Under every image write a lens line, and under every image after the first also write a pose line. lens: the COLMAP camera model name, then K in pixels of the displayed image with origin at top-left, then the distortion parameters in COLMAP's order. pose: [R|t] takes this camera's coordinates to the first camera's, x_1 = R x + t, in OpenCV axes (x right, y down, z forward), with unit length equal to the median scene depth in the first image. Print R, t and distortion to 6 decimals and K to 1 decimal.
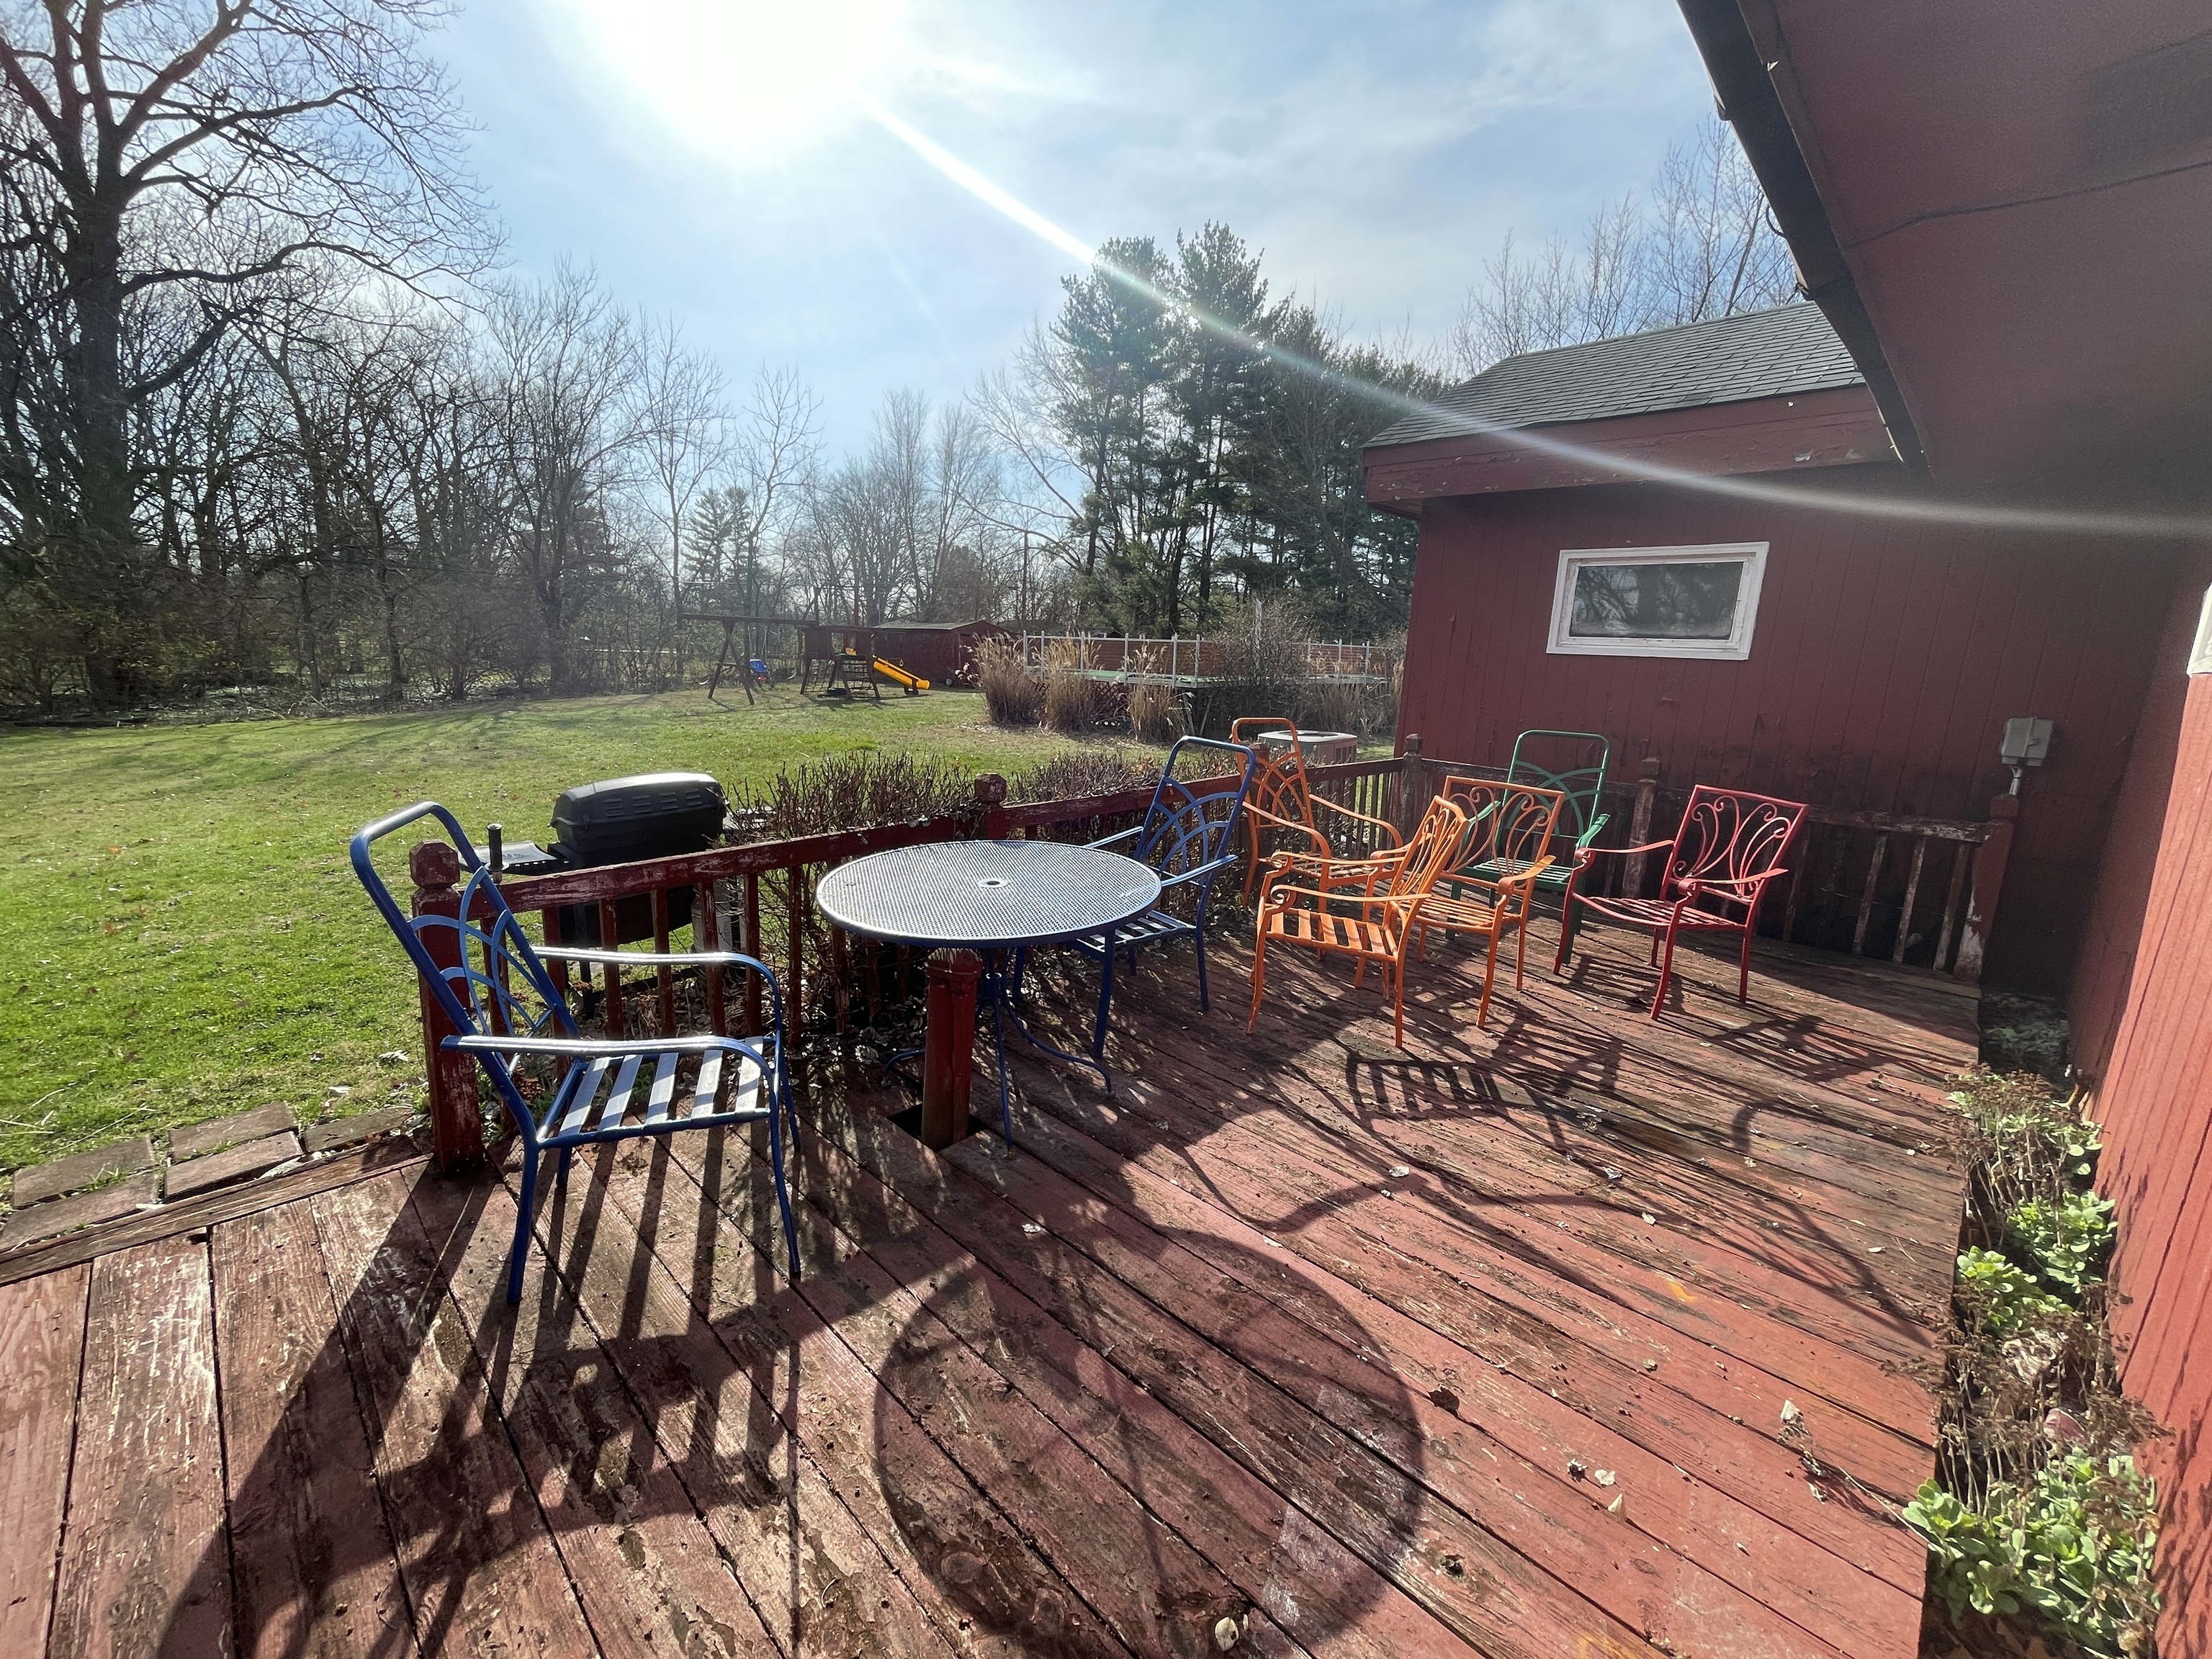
lens RADIAL K [[903.4, 0, 1101.5], [0, 903.4, 830.0], [0, 0, 1]] dist [-0.003714, 0.002703]
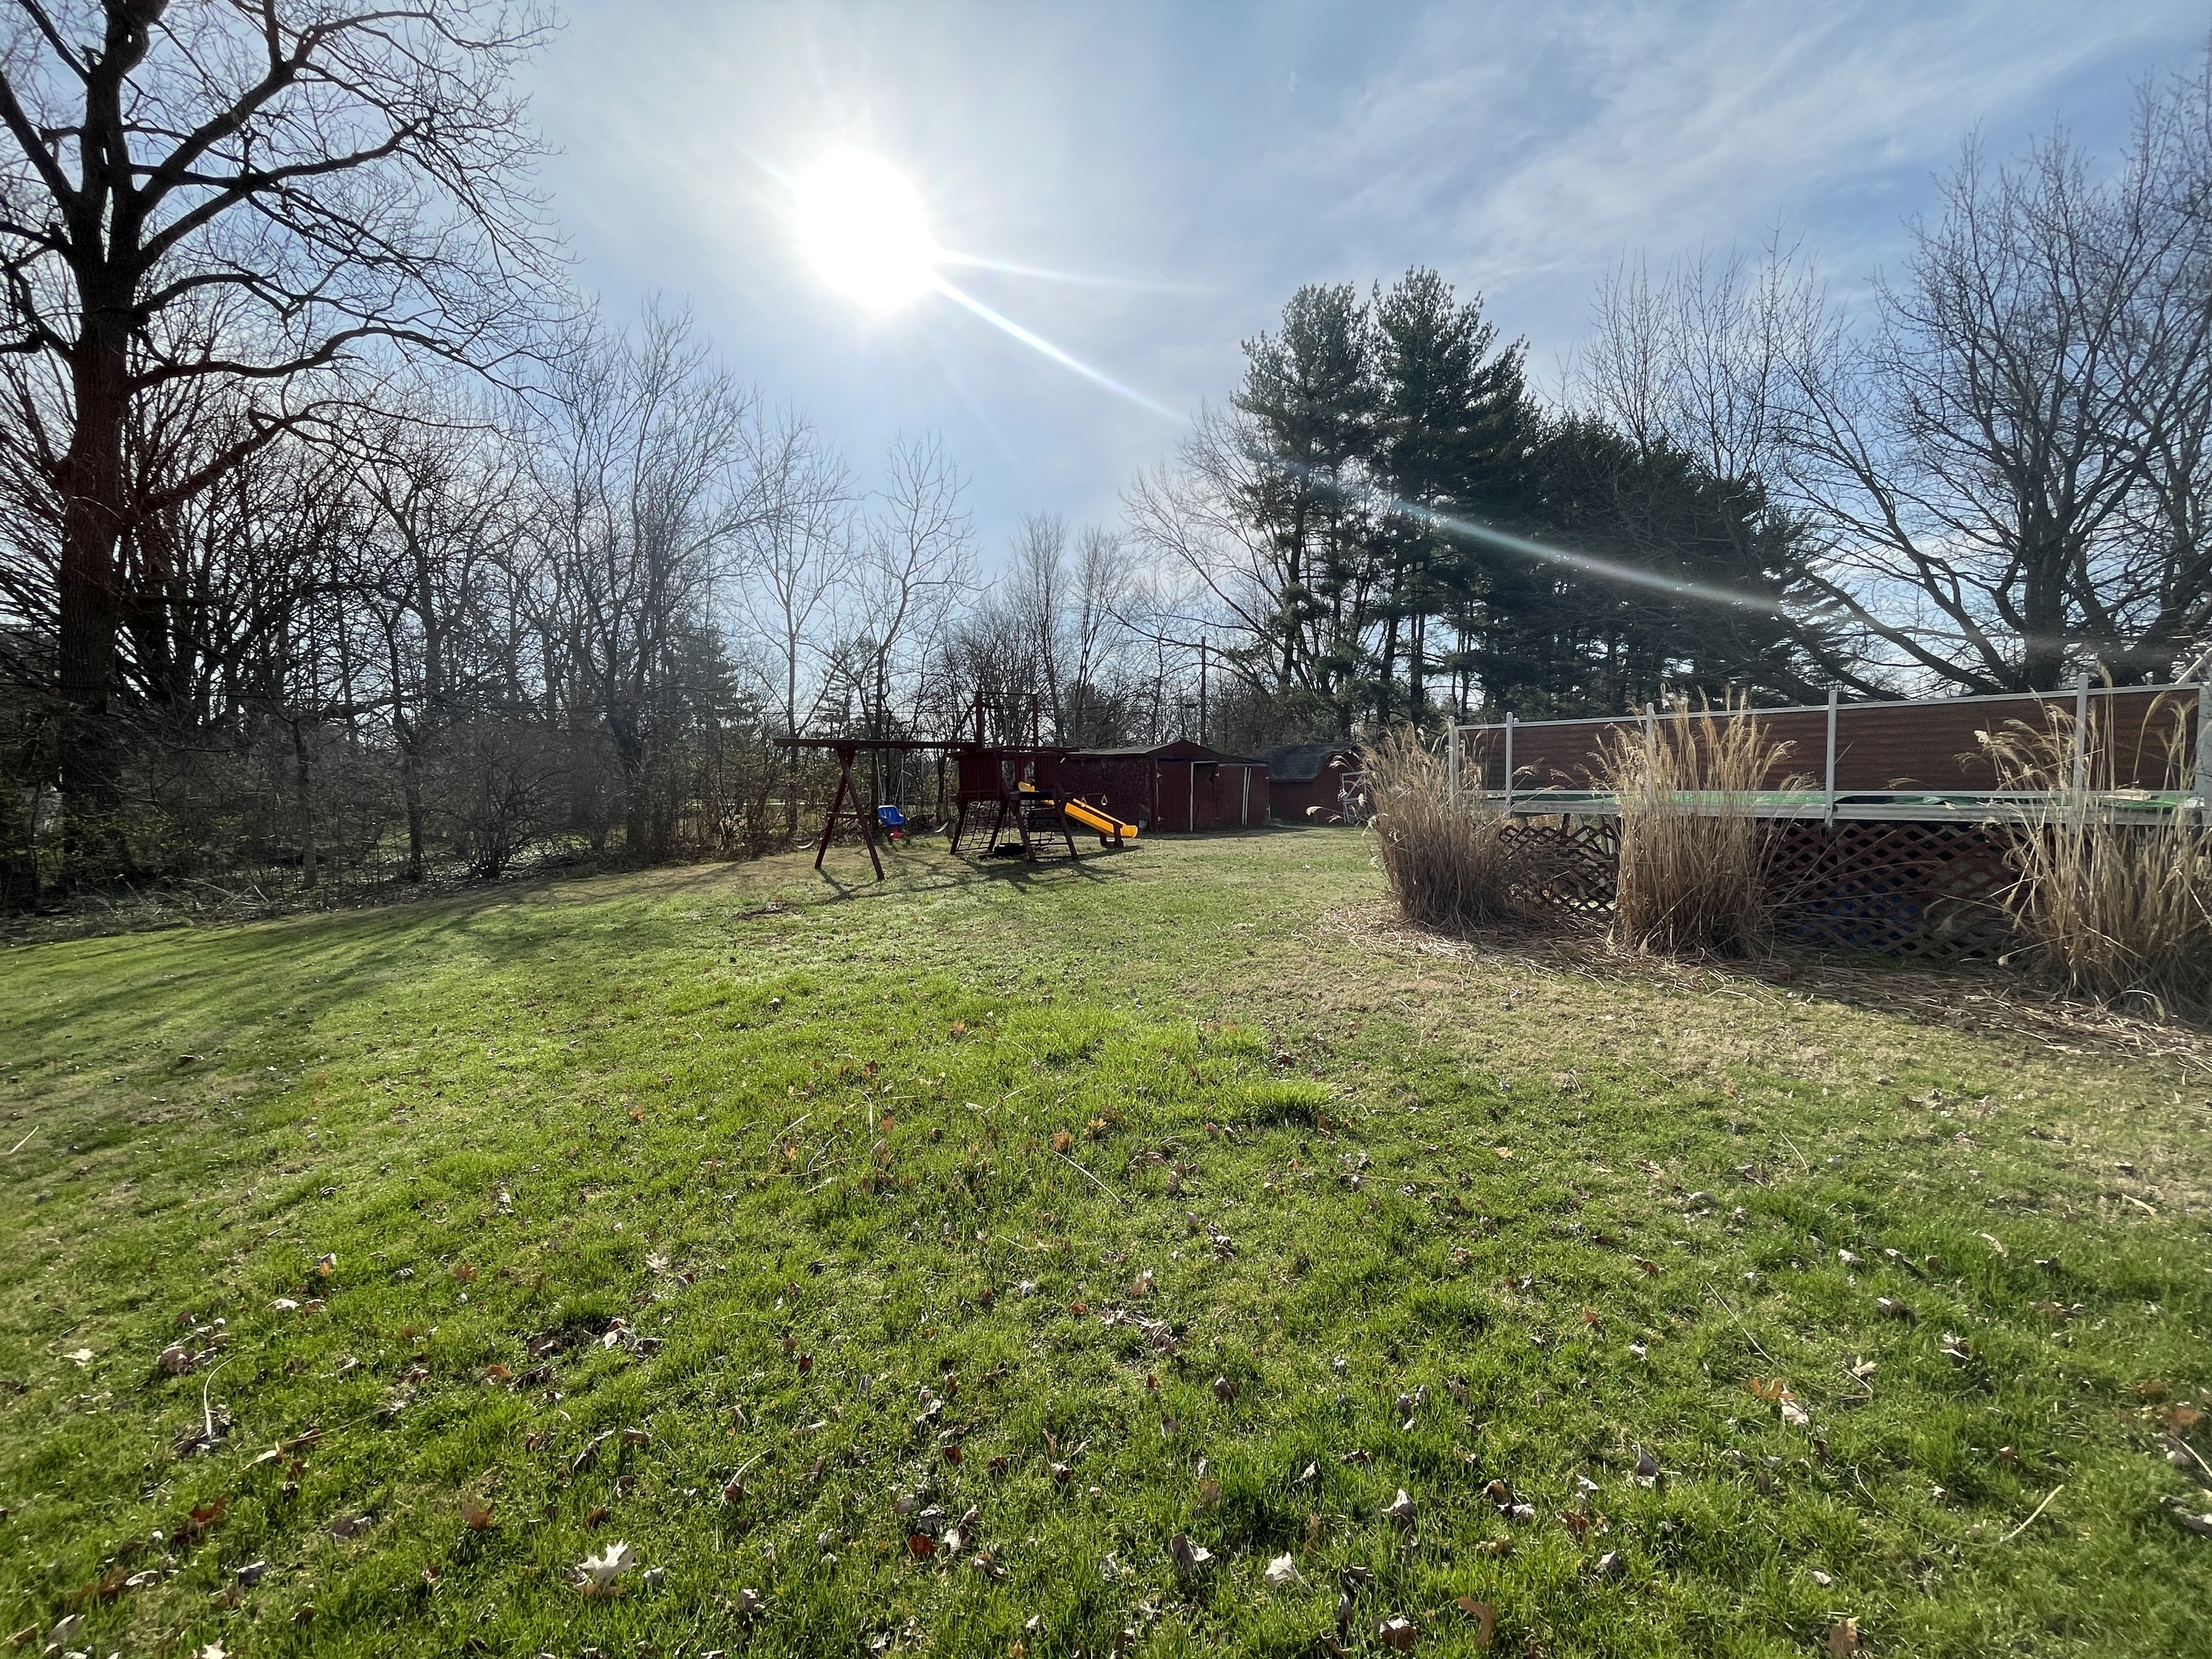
lens RADIAL K [[903.4, 0, 1101.5], [0, 903.4, 830.0], [0, 0, 1]] dist [-0.003714, 0.002703]
pose [[0.991603, -0.040453, -0.122830, -0.127434], [0.021829, 0.988544, -0.149347, -0.059999], [0.127465, 0.145411, 0.981126, 0.327100]]
